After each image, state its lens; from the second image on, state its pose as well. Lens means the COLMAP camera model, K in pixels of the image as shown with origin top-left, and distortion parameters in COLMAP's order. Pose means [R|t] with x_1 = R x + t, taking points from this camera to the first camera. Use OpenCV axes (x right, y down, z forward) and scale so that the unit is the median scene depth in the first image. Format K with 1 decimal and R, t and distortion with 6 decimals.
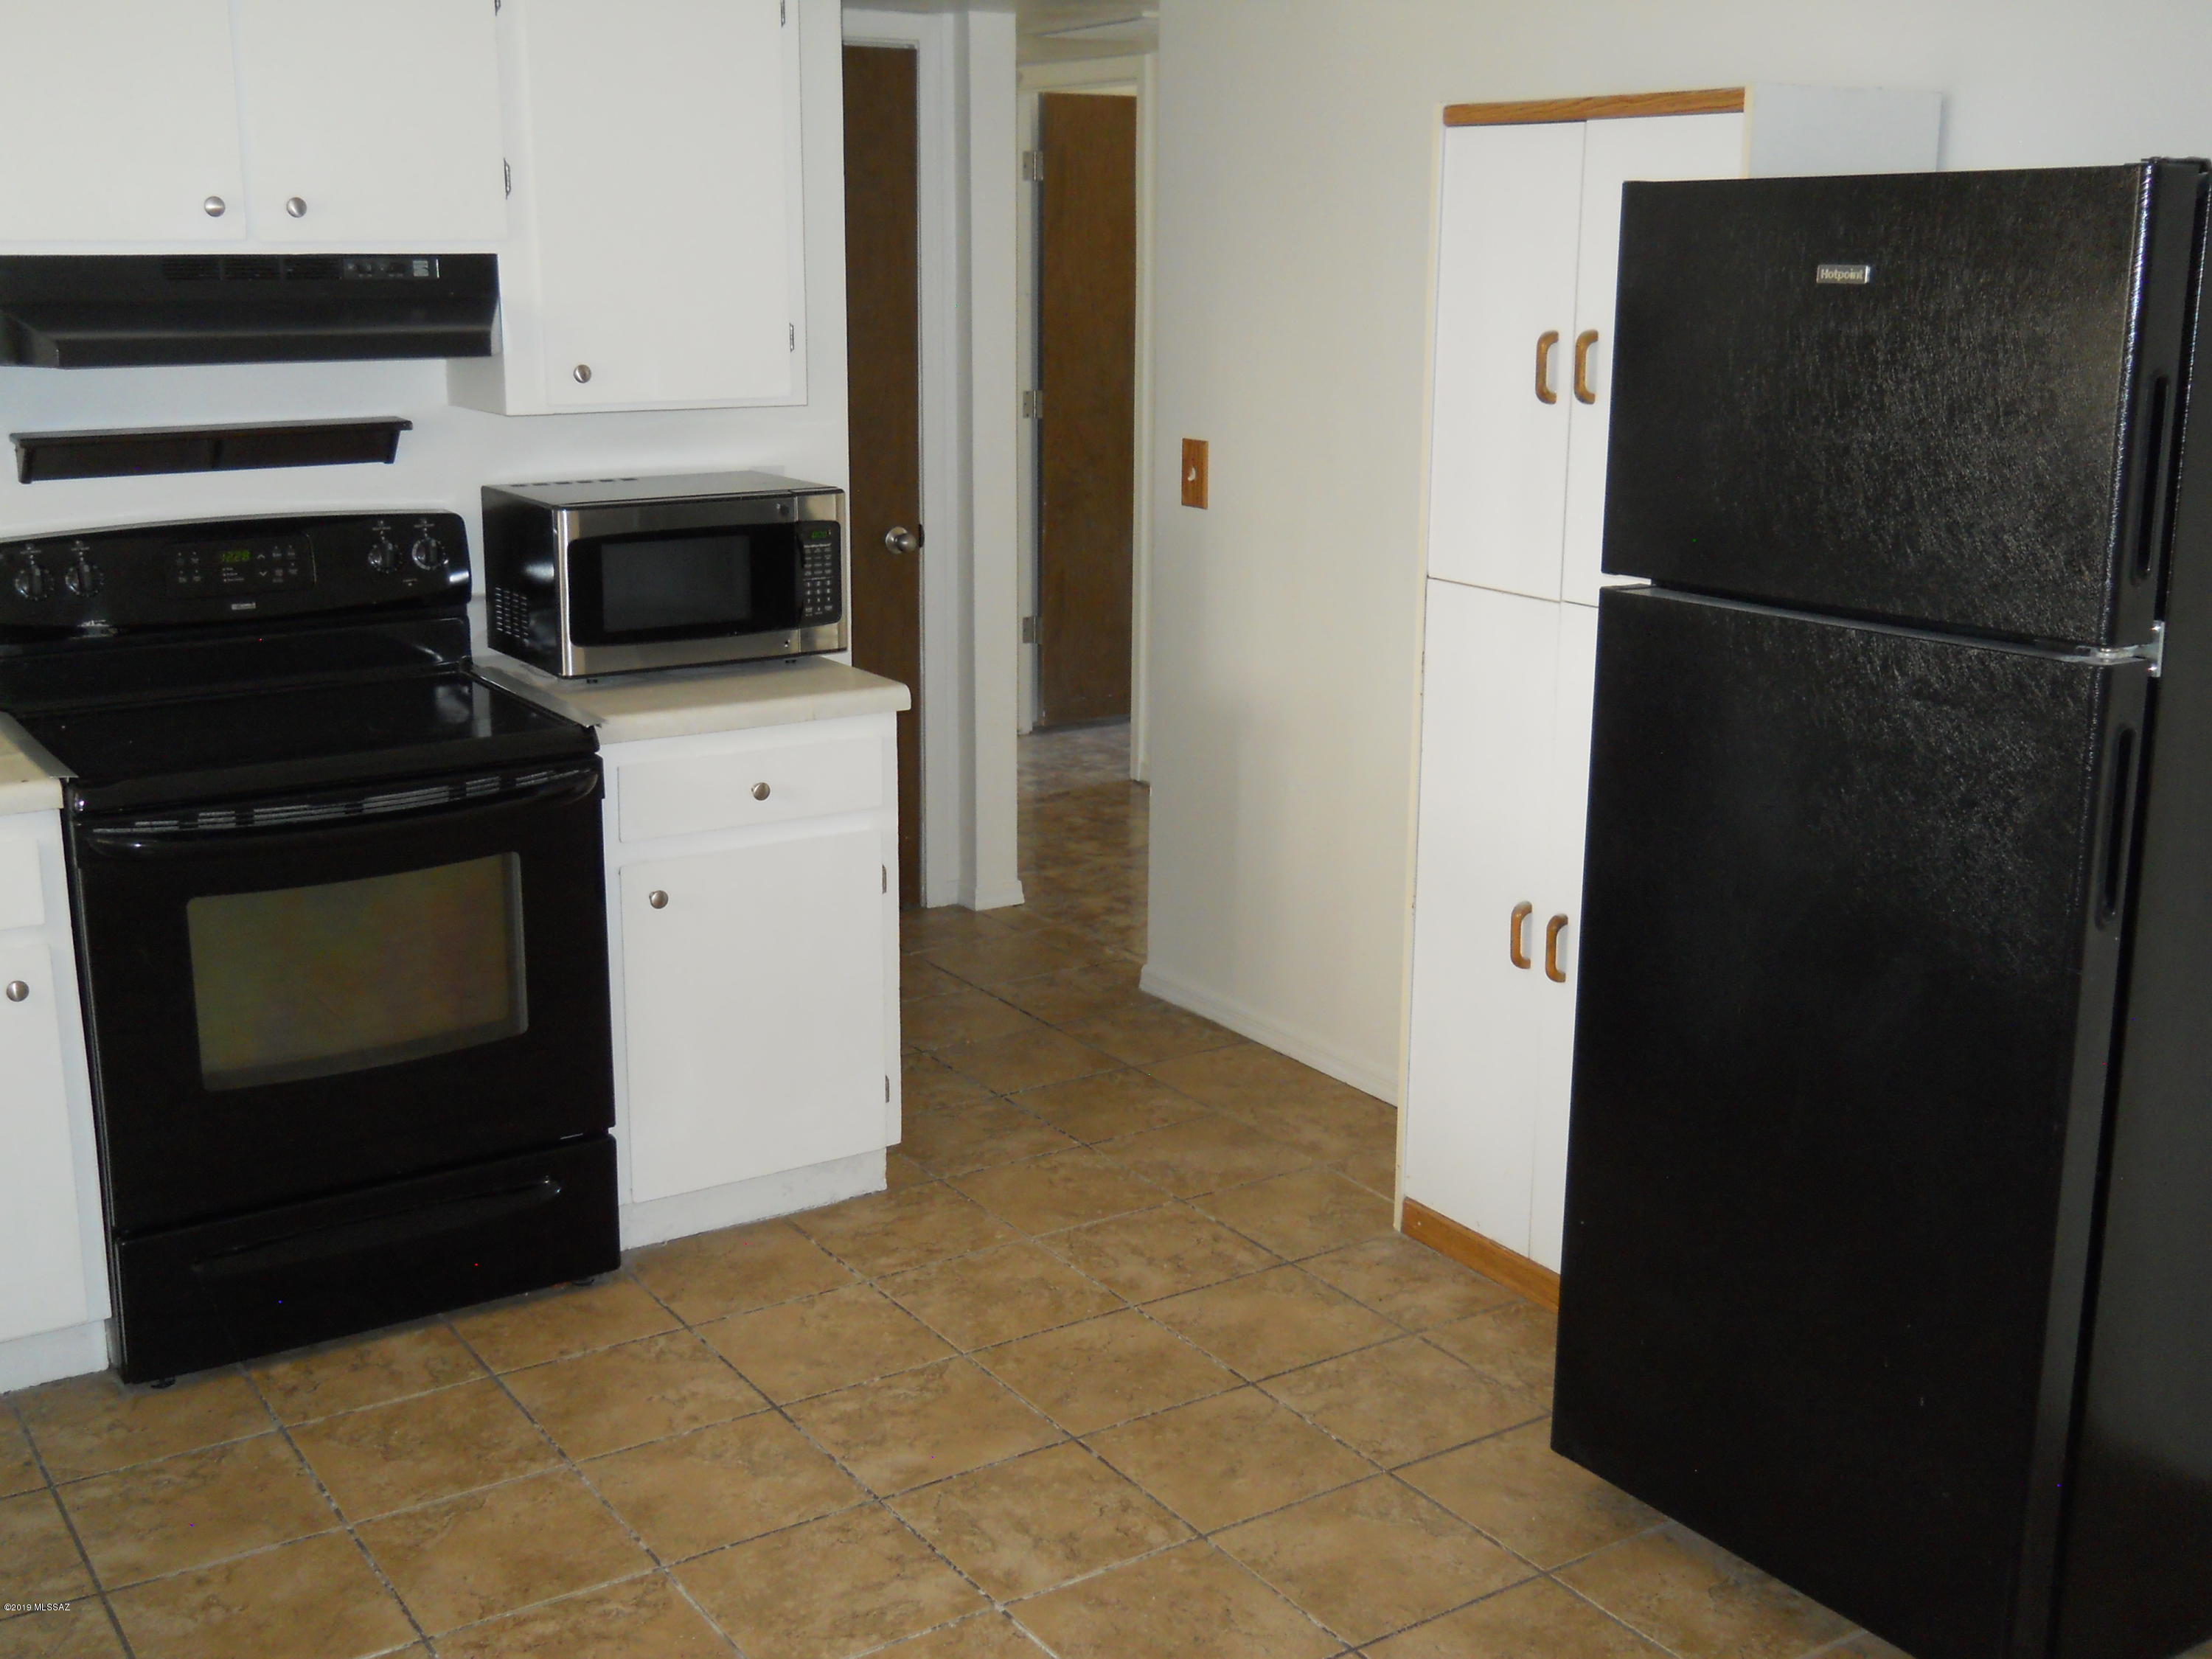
lens RADIAL K [[2346.7, 0, 1106.7], [0, 2346.7, 837.3], [0, 0, 1]] dist [-0.052677, 0.000000]
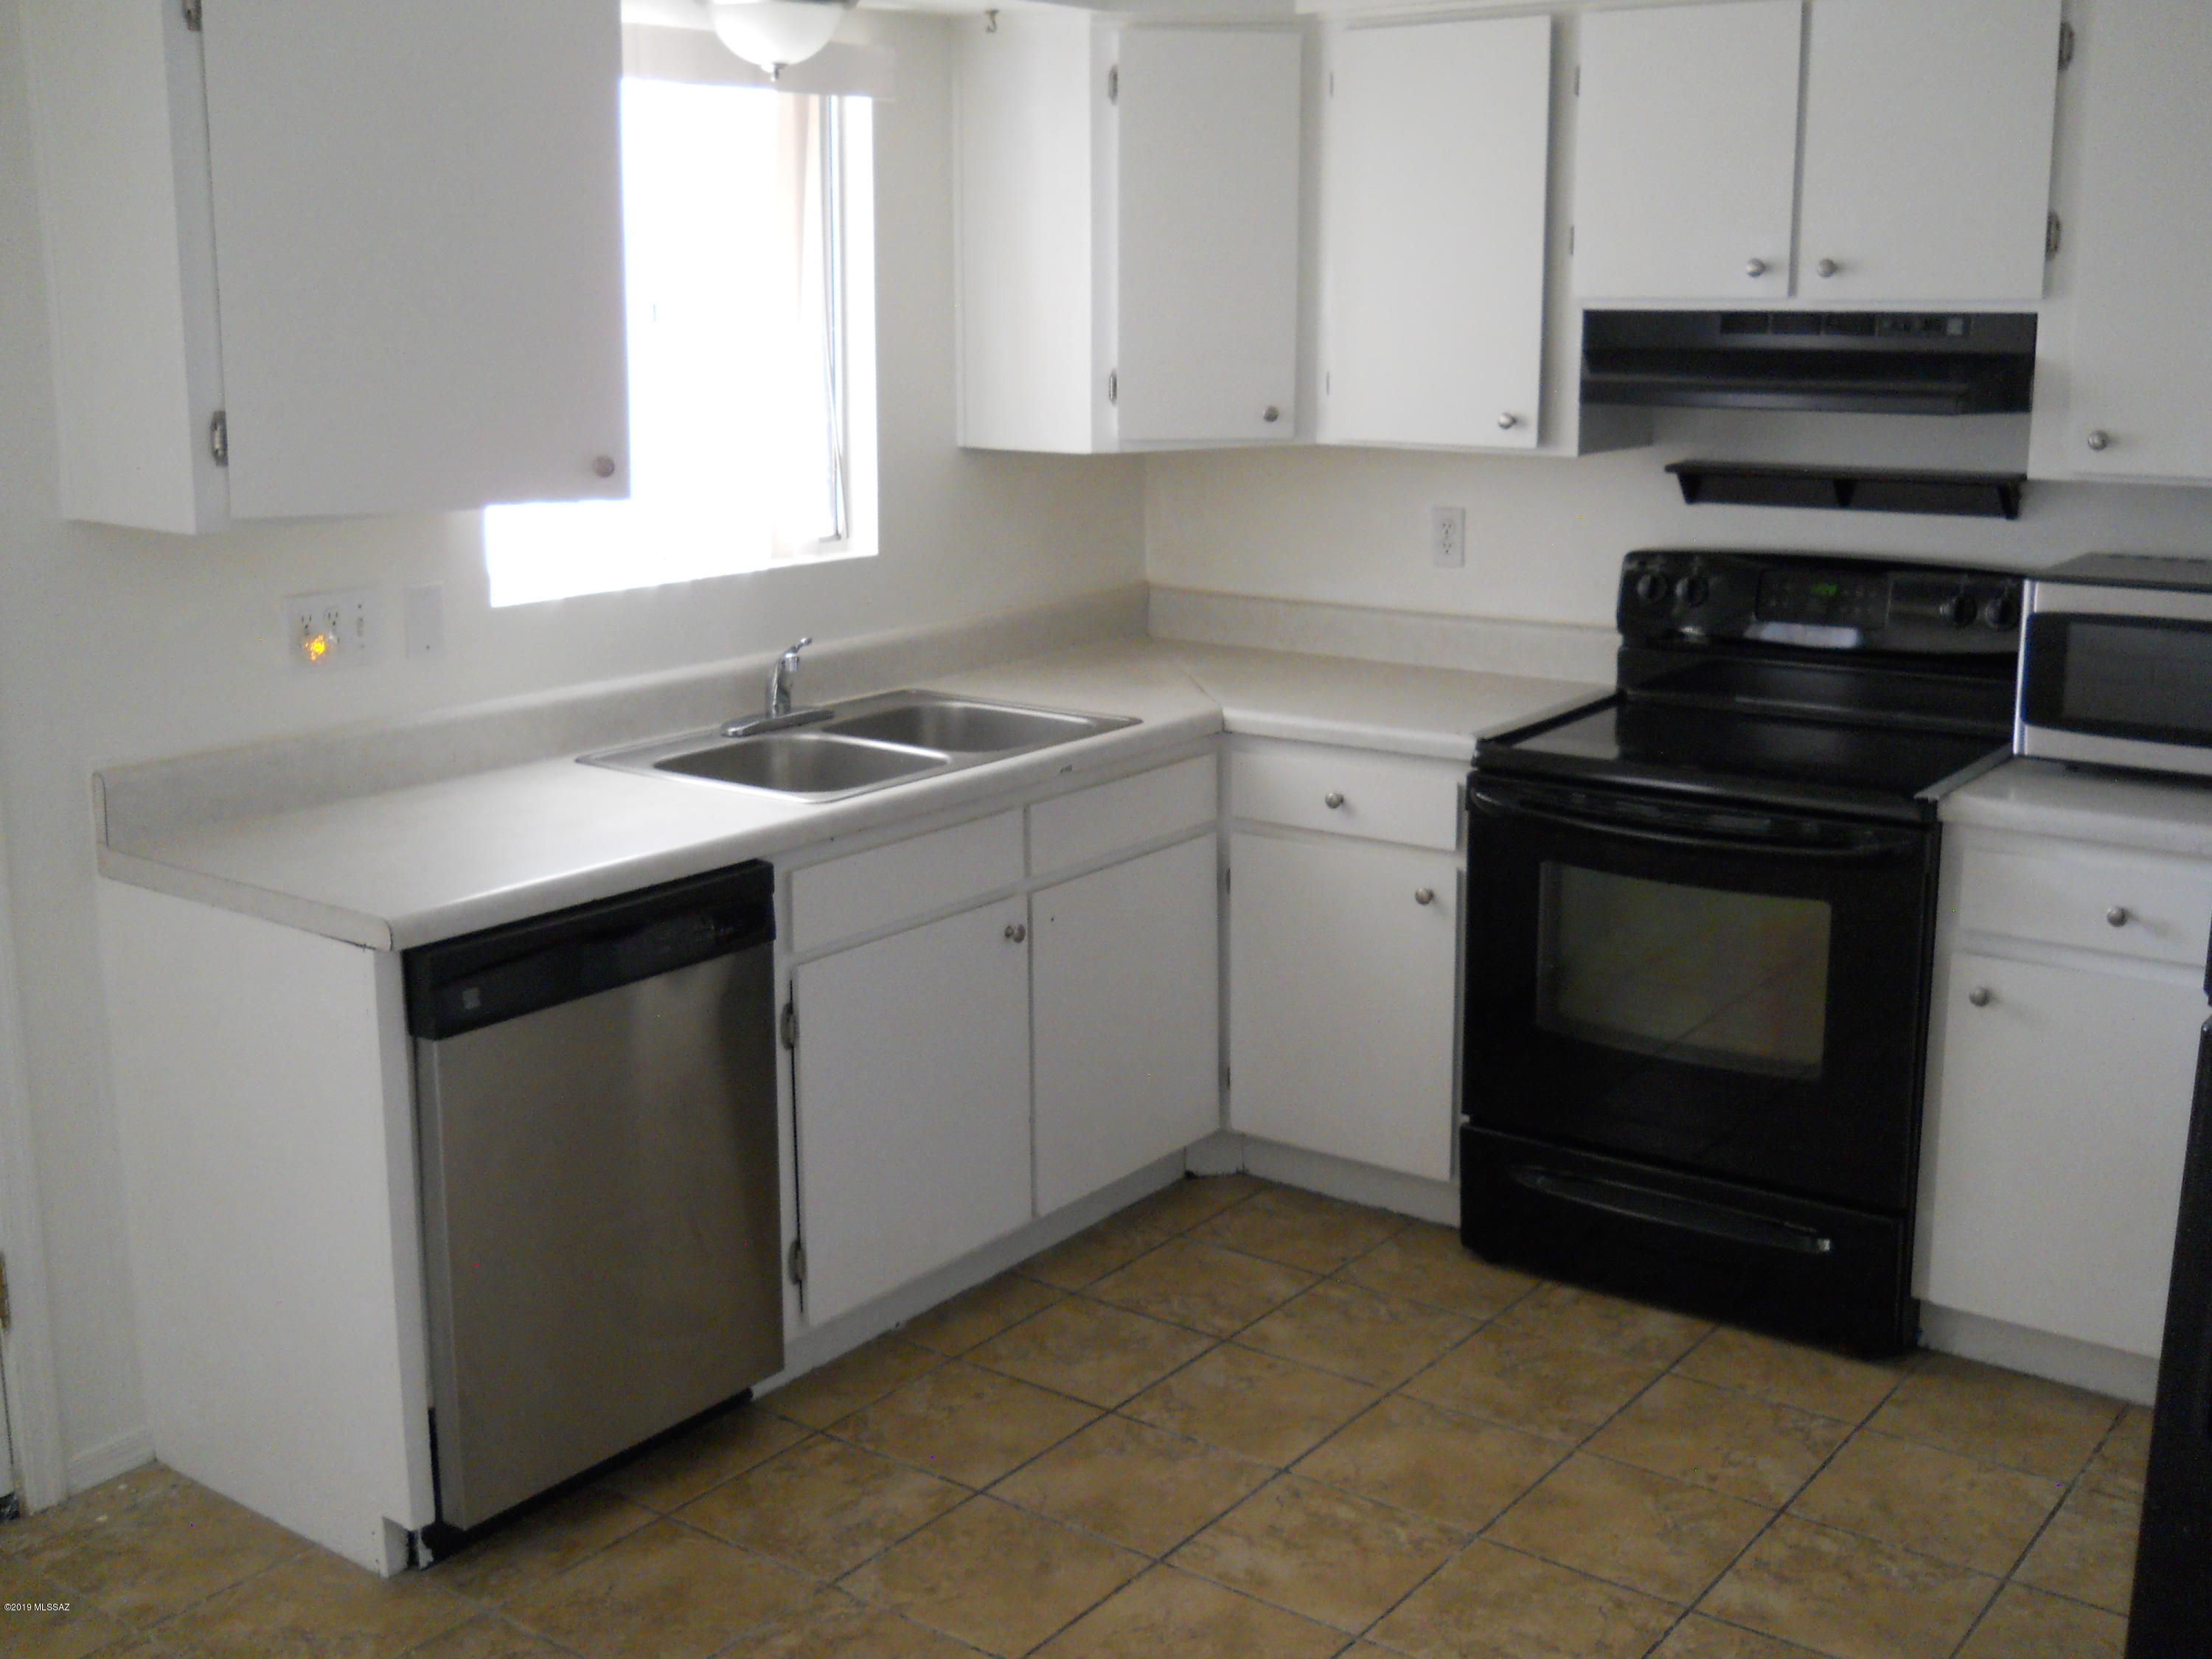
lens RADIAL K [[2346.7, 0, 1107.3], [0, 2346.7, 817.4], [0, 0, 1]] dist [-0.052677, 0.000000]
pose [[0.331508, 0.194876, -0.923107, 0.563238], [-0.222663, 0.966956, 0.124169, -0.083492], [0.916801, 0.164379, 0.363945, 0.337068]]
